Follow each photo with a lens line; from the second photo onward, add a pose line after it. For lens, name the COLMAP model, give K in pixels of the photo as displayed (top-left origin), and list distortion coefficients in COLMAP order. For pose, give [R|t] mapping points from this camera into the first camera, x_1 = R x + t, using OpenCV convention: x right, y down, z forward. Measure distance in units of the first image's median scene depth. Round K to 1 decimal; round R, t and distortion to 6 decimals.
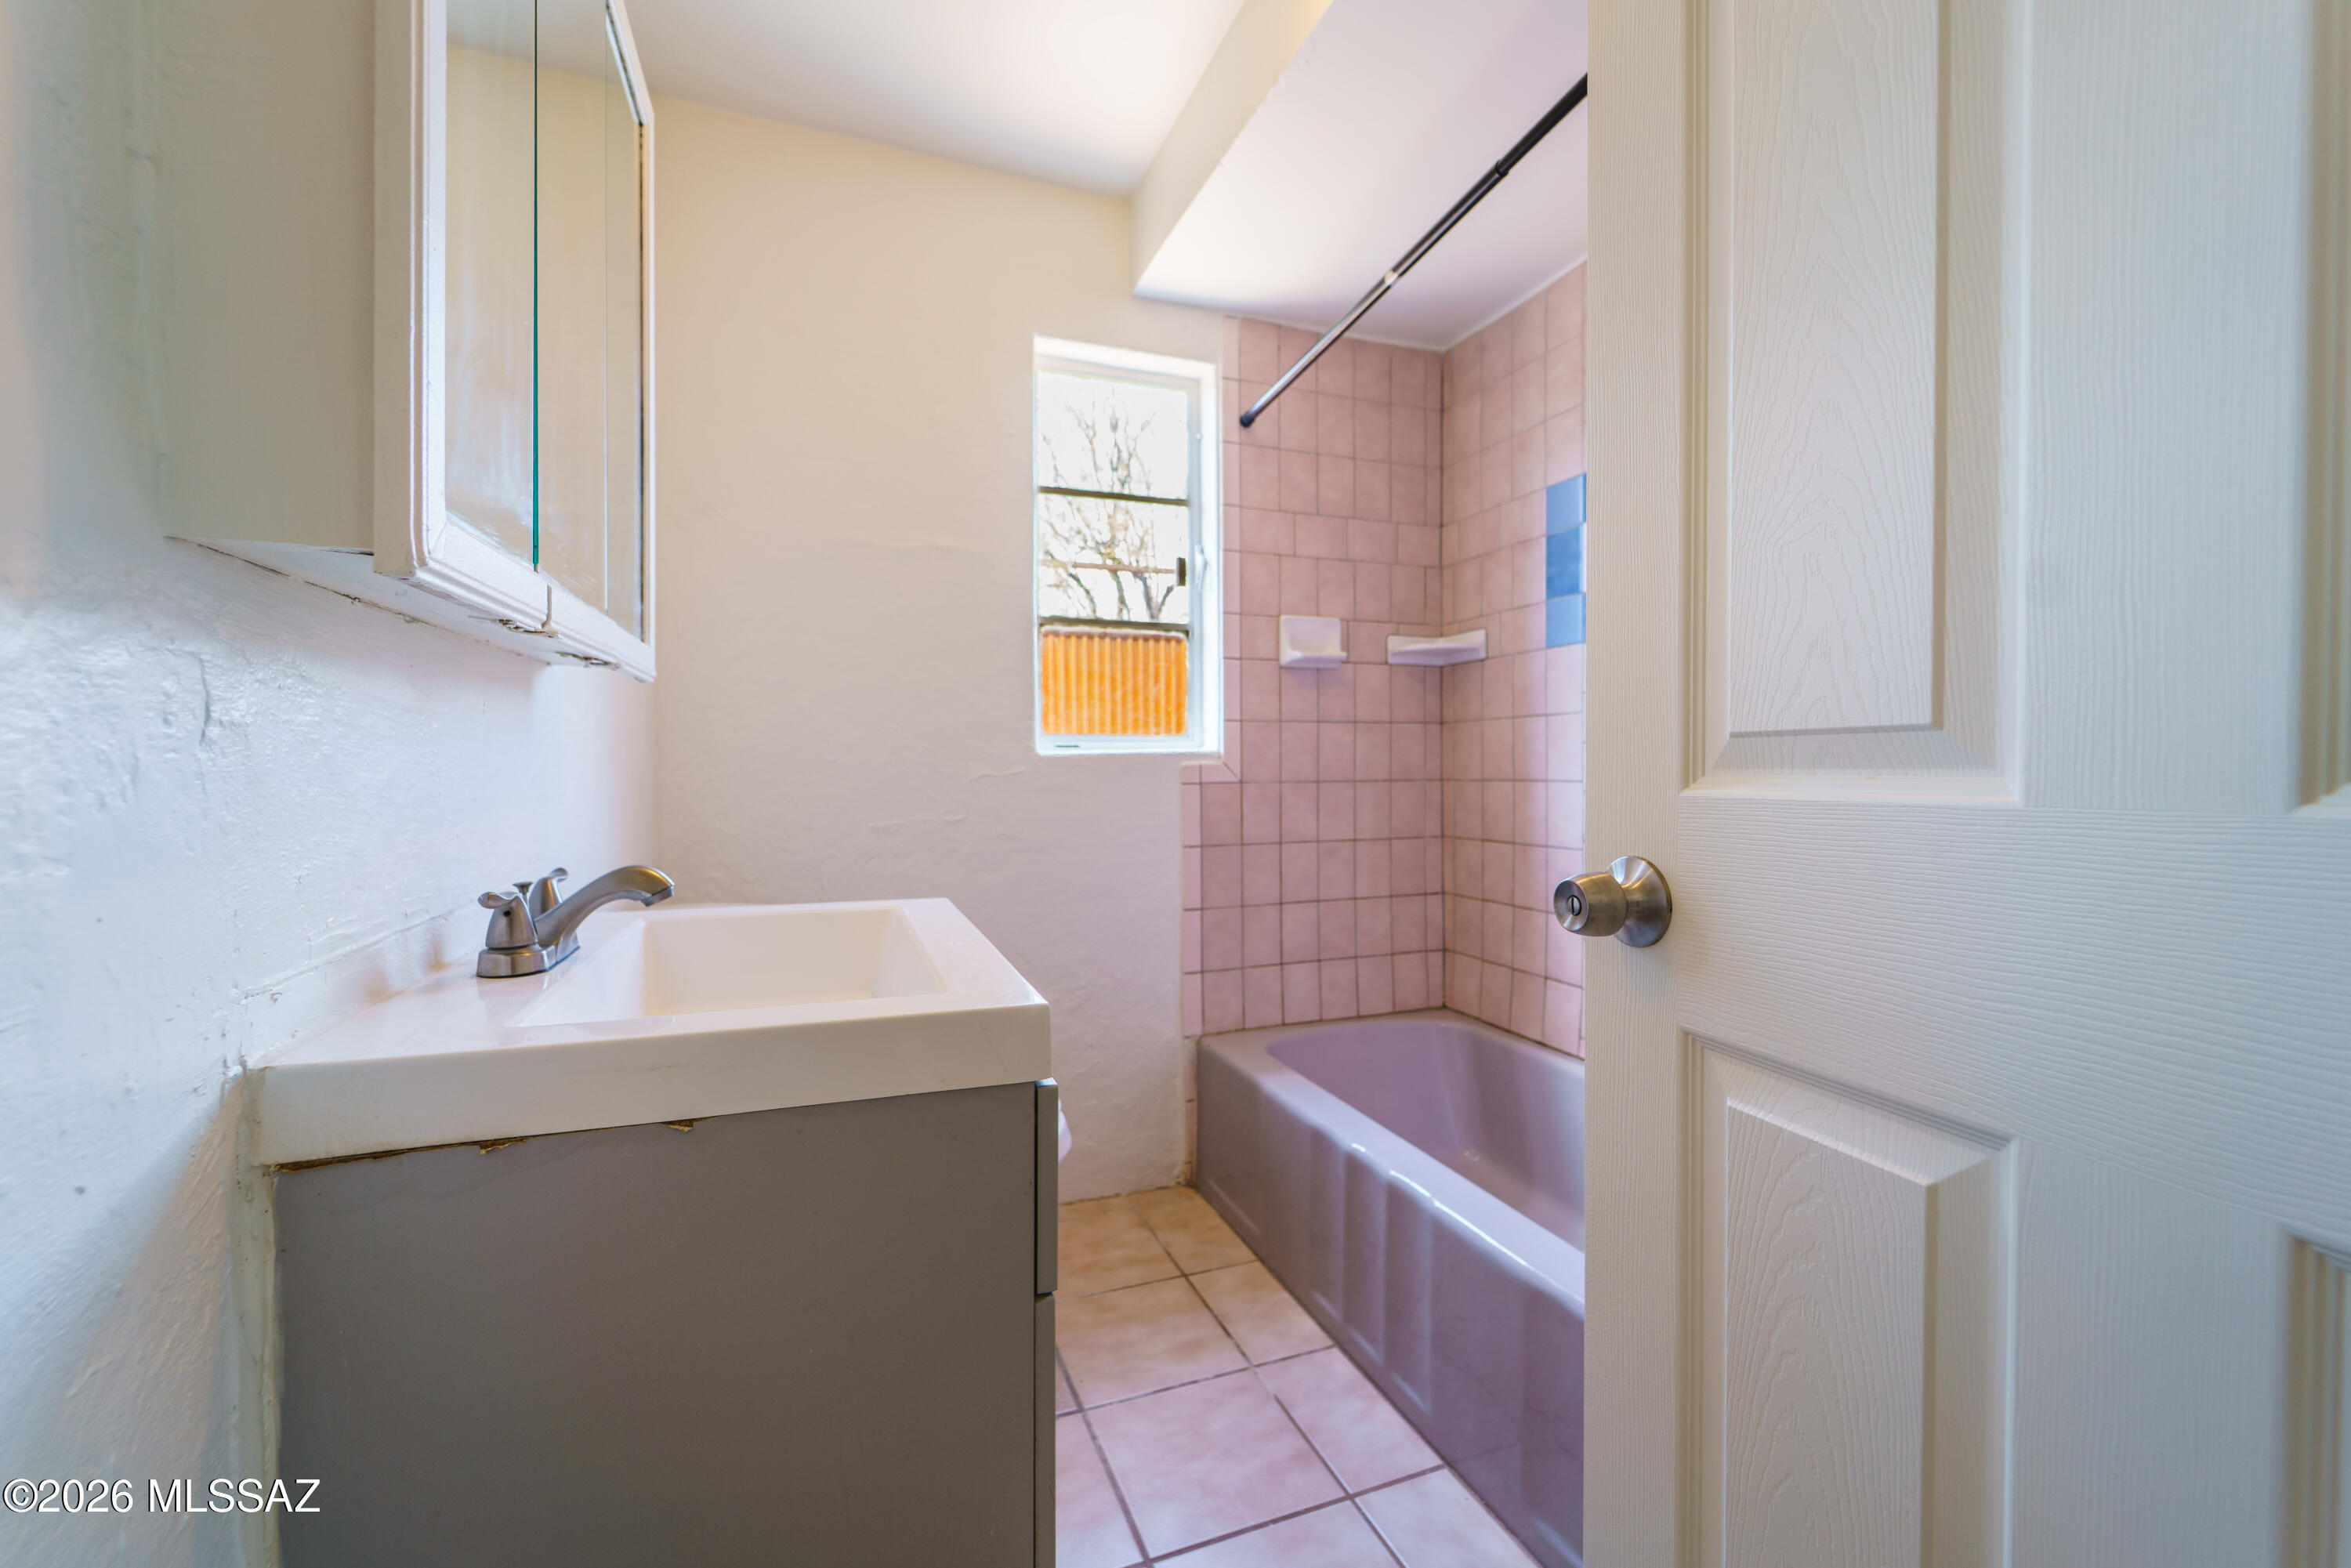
lens RADIAL K [[948.0, 0, 1152.6], [0, 948.0, 783.9], [0, 0, 1]] dist [-0.000365, -0.000526]
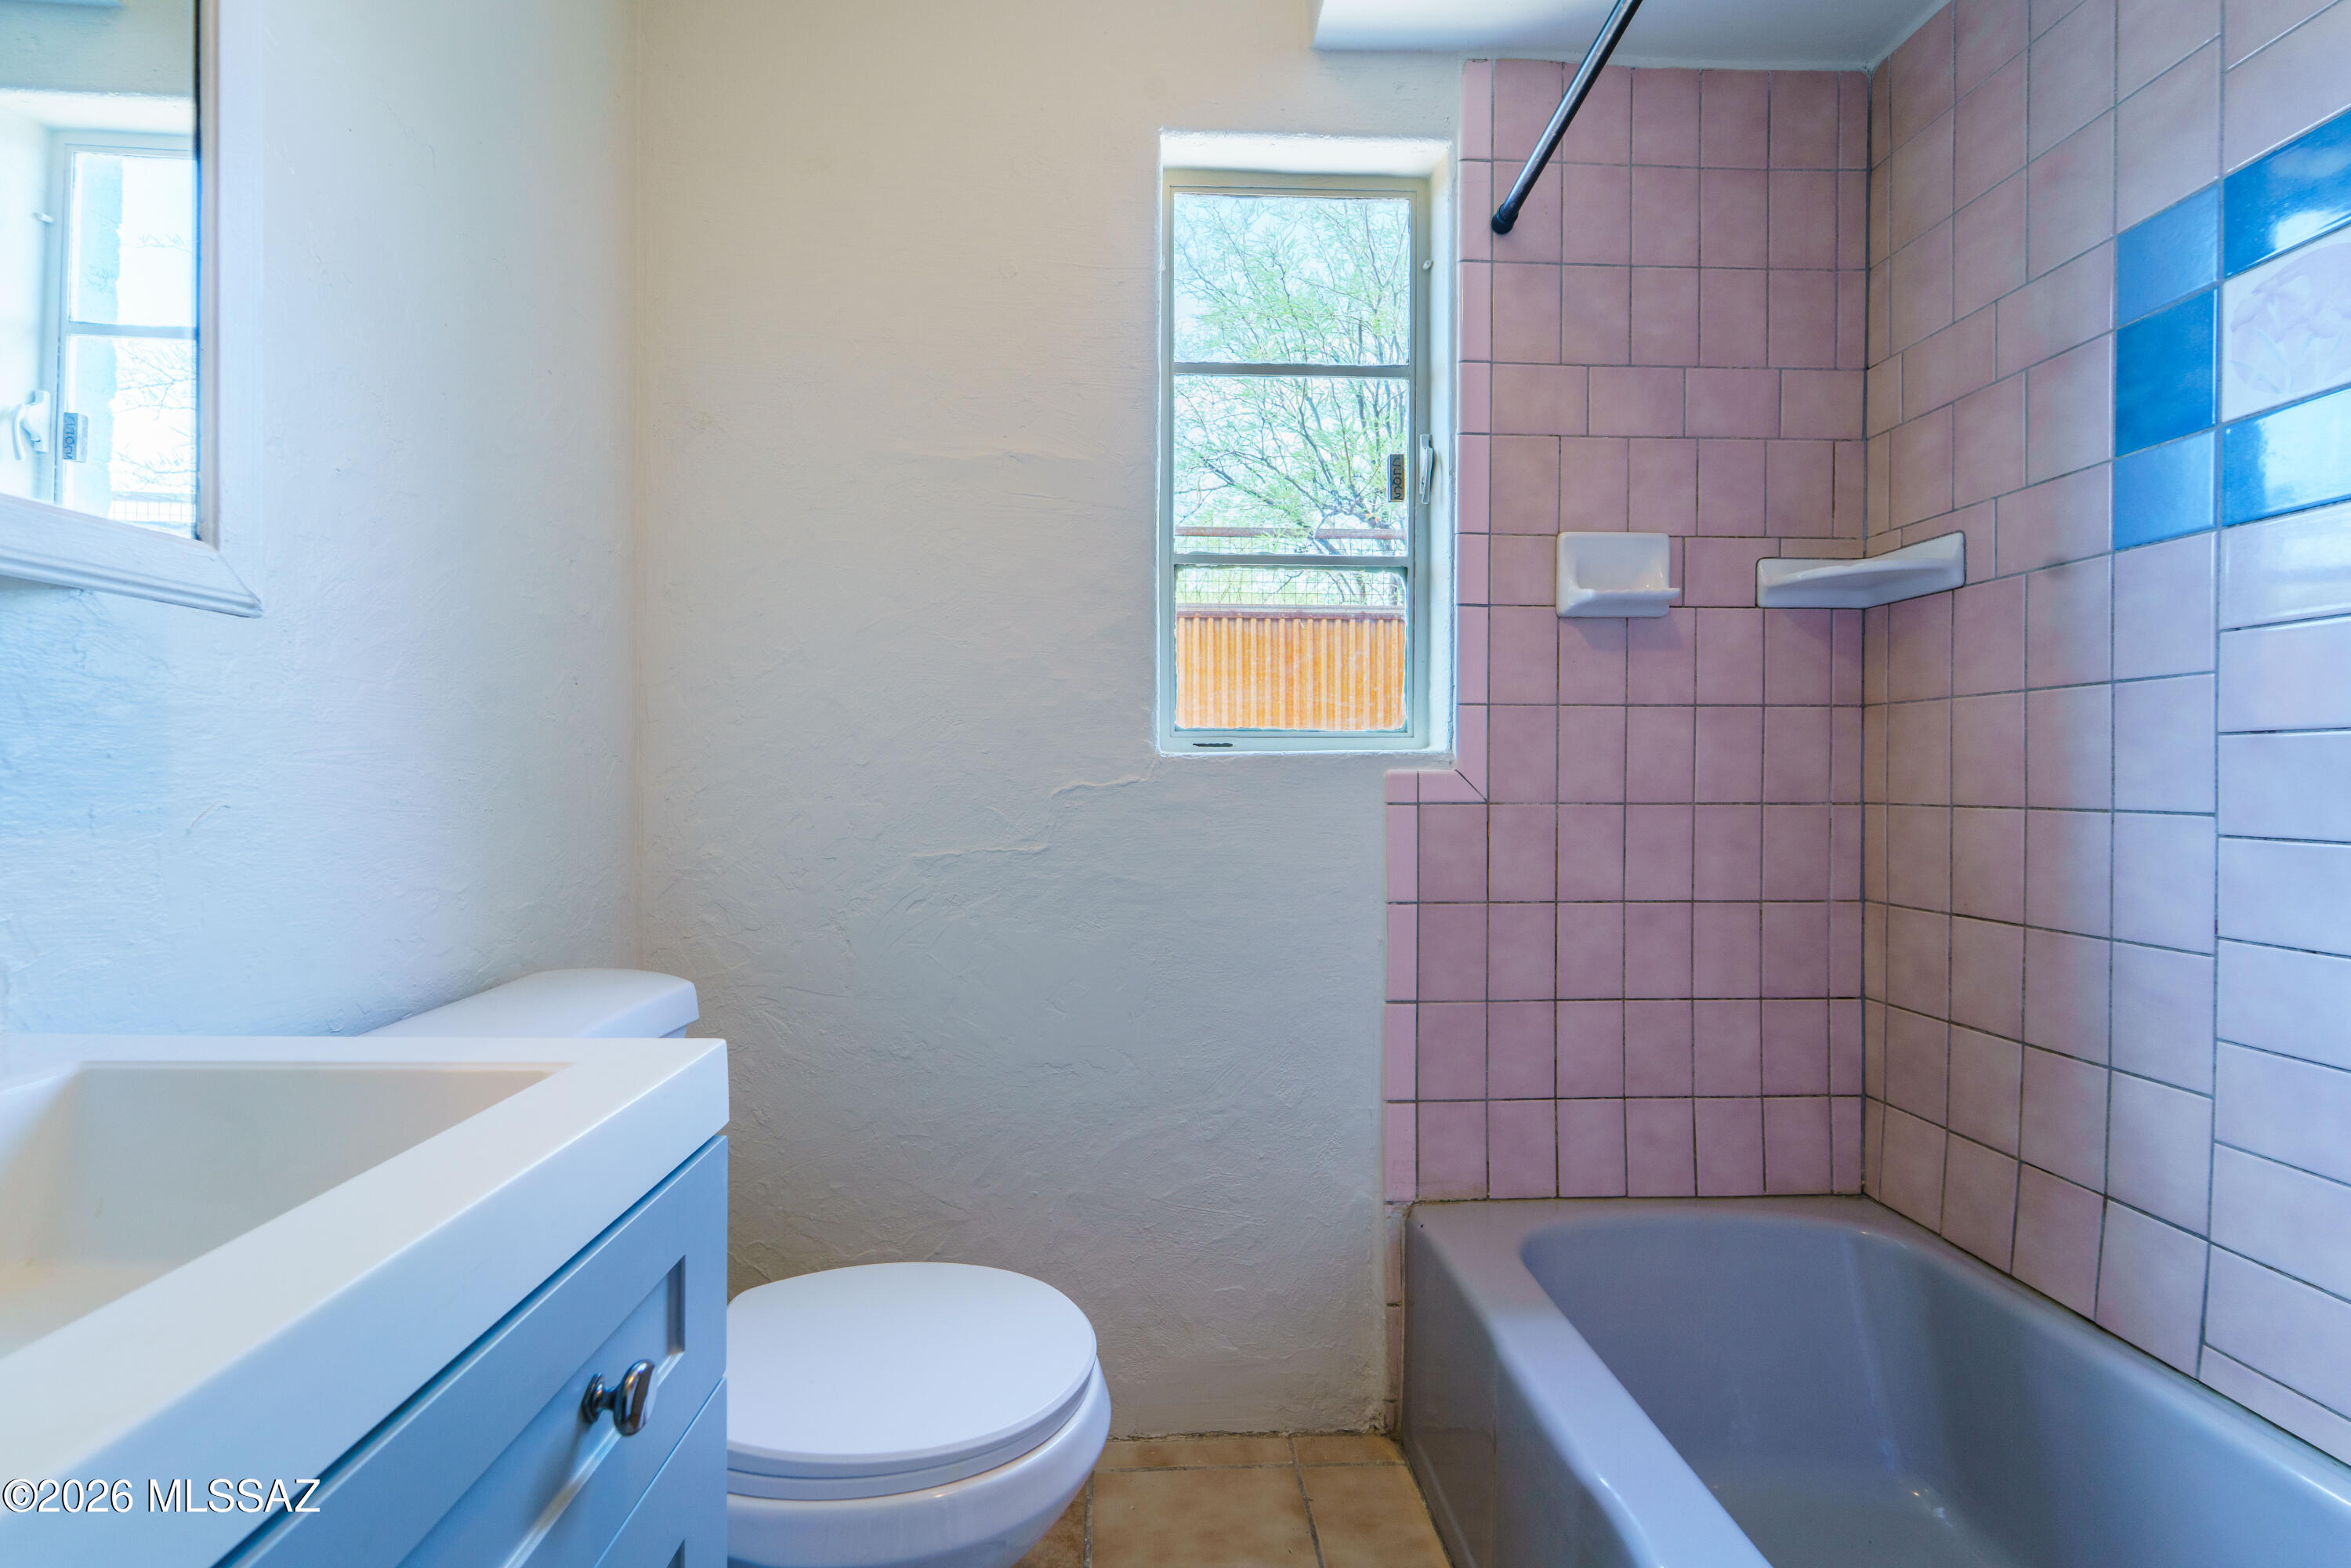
lens RADIAL K [[942.0, 0, 1166.8], [0, 942.0, 786.5], [0, 0, 1]] dist [0.004996, -0.004423]
pose [[0.950479, 0.011958, -0.310559, 0.083513], [-0.014195, 0.999887, -0.004946, -0.006159], [0.310465, 0.009110, 0.950541, 0.335879]]
